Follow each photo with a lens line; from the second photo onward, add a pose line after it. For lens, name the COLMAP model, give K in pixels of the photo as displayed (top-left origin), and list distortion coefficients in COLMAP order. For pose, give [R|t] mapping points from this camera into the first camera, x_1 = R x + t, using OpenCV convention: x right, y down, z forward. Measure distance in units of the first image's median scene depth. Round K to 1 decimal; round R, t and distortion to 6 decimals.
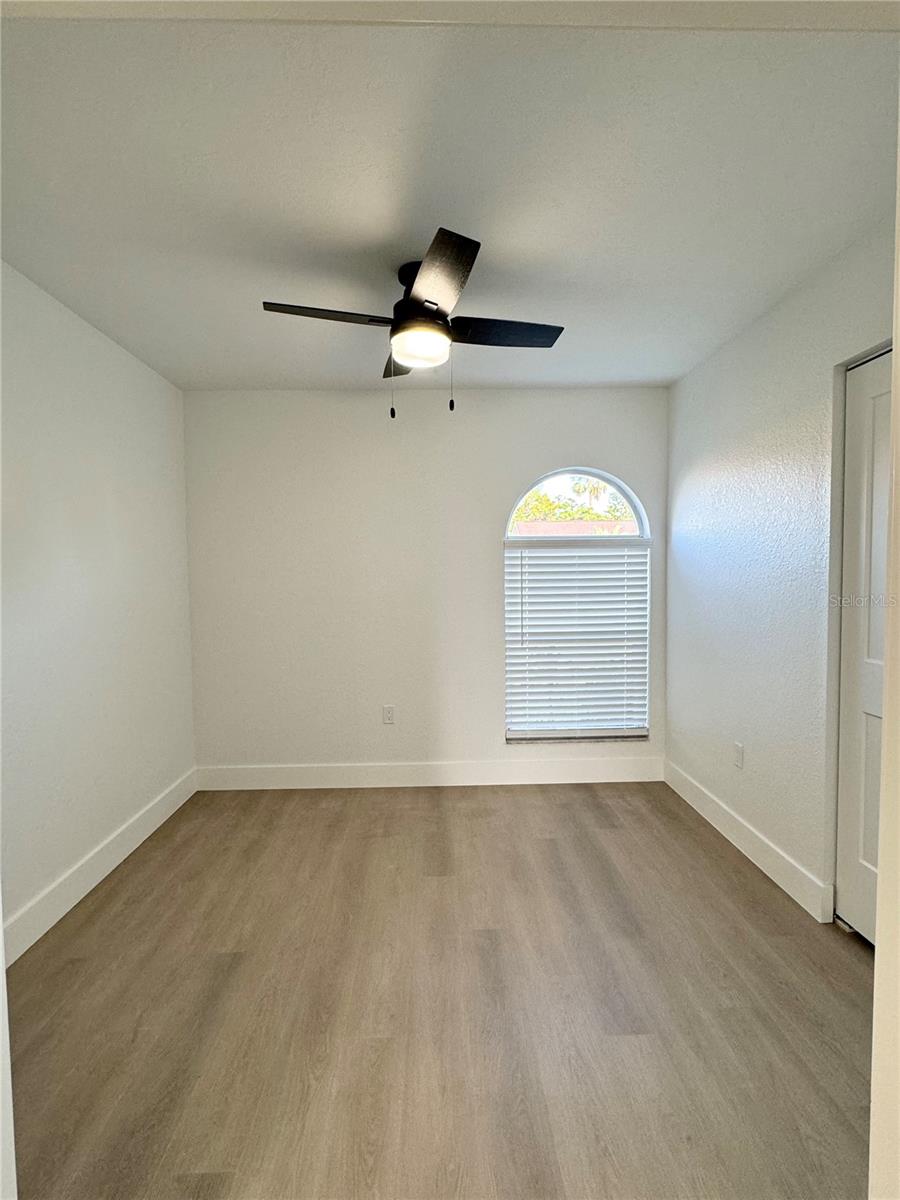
lens RADIAL K [[571.3, 0, 450.0], [0, 571.3, 600.0], [0, 0, 1]] dist [-0.005094, 0.000893]
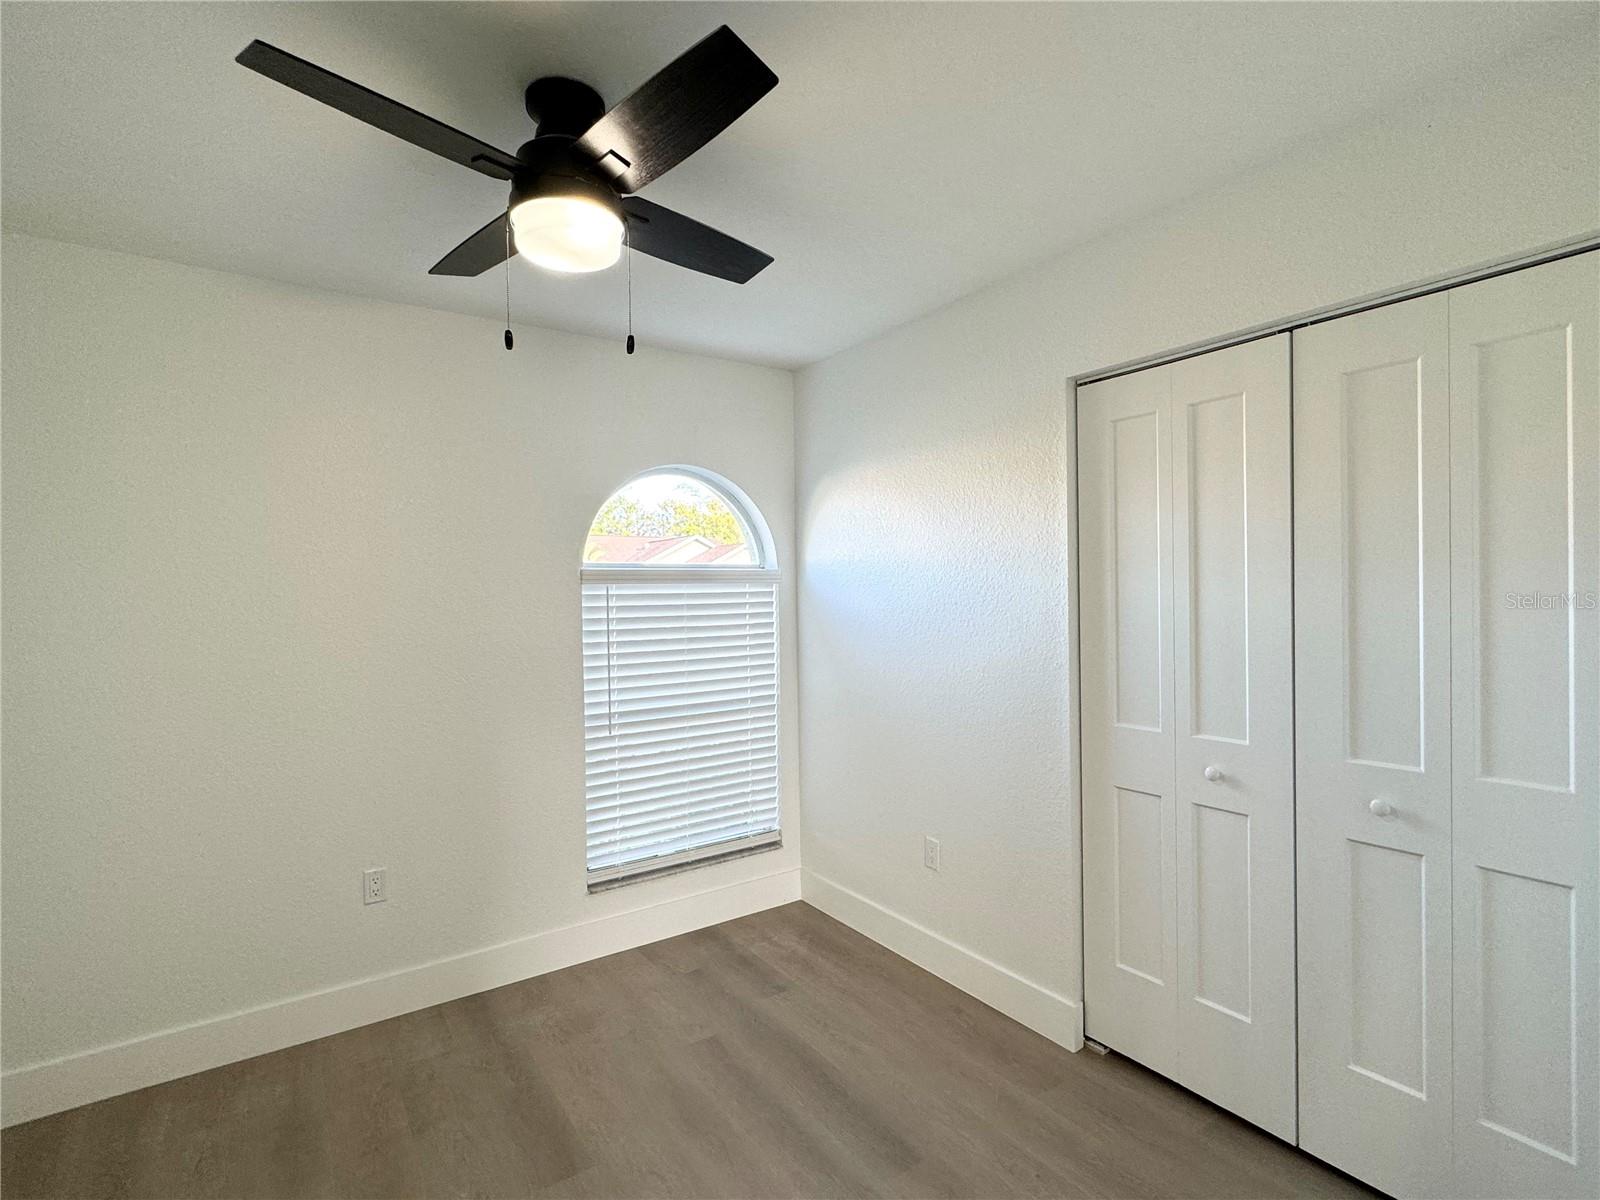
lens RADIAL K [[761.8, 0, 800.0], [0, 761.8, 600.0], [0, 0, 1]] dist [-0.005094, 0.000893]
pose [[0.841328, -0.005327, 0.540499, -0.159680], [0.033457, 0.998547, -0.042237, -0.027243], [-0.539489, 0.053619, 0.840284, 0.163898]]
